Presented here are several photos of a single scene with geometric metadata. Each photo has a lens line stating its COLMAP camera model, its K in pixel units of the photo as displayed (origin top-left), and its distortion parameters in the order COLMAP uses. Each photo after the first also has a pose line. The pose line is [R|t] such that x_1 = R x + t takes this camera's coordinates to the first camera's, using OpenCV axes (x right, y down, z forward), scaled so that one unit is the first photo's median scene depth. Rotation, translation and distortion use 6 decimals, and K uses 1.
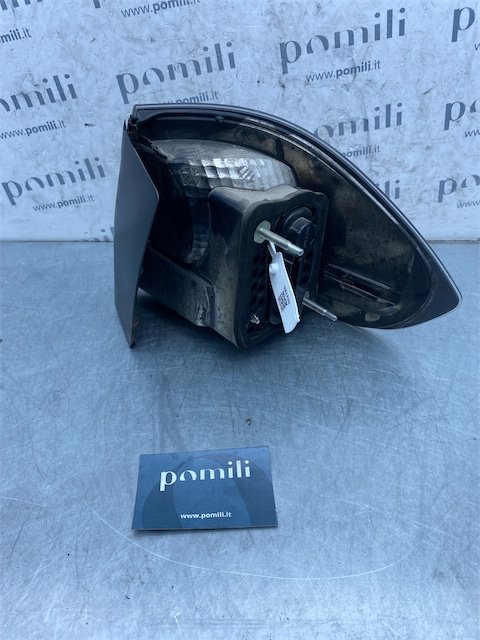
lens RADIAL K [[502.3, 0, 240.5], [0, 502.3, 329.6], [0, 0, 1]] dist [-0.025577, 0.010915]
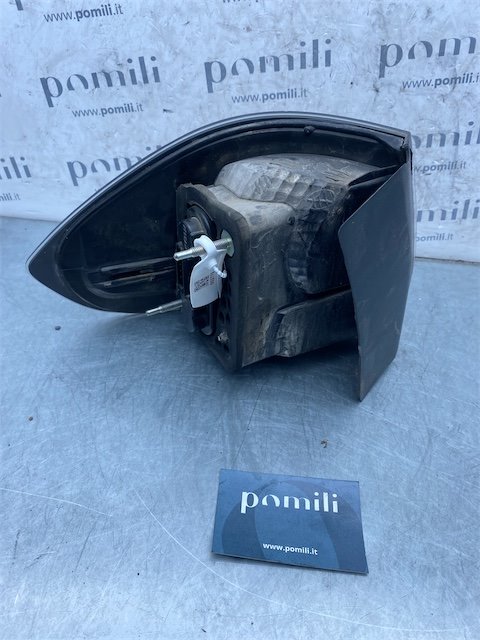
lens RADIAL K [[502.3, 0, 234.7], [0, 502.3, 322.6], [0, 0, 1]] dist [-0.025577, 0.010915]
pose [[0.994863, 0.100218, -0.014271, -0.128939], [-0.100299, 0.994945, -0.005052, -0.015613], [0.013692, 0.006457, 0.999885, 0.049791]]
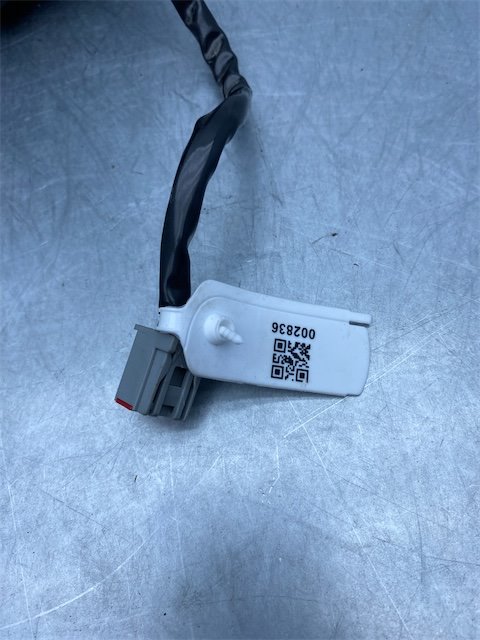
lens RADIAL K [[502.3, 0, 261.8], [0, 502.3, 327.8], [0, 0, 1]] dist [-0.025577, 0.010915]
pose [[0.985015, -0.166941, -0.043314, 0.323885], [0.166942, 0.859830, 0.482516, 0.052694], [-0.043309, -0.482517, 0.874815, 0.456116]]
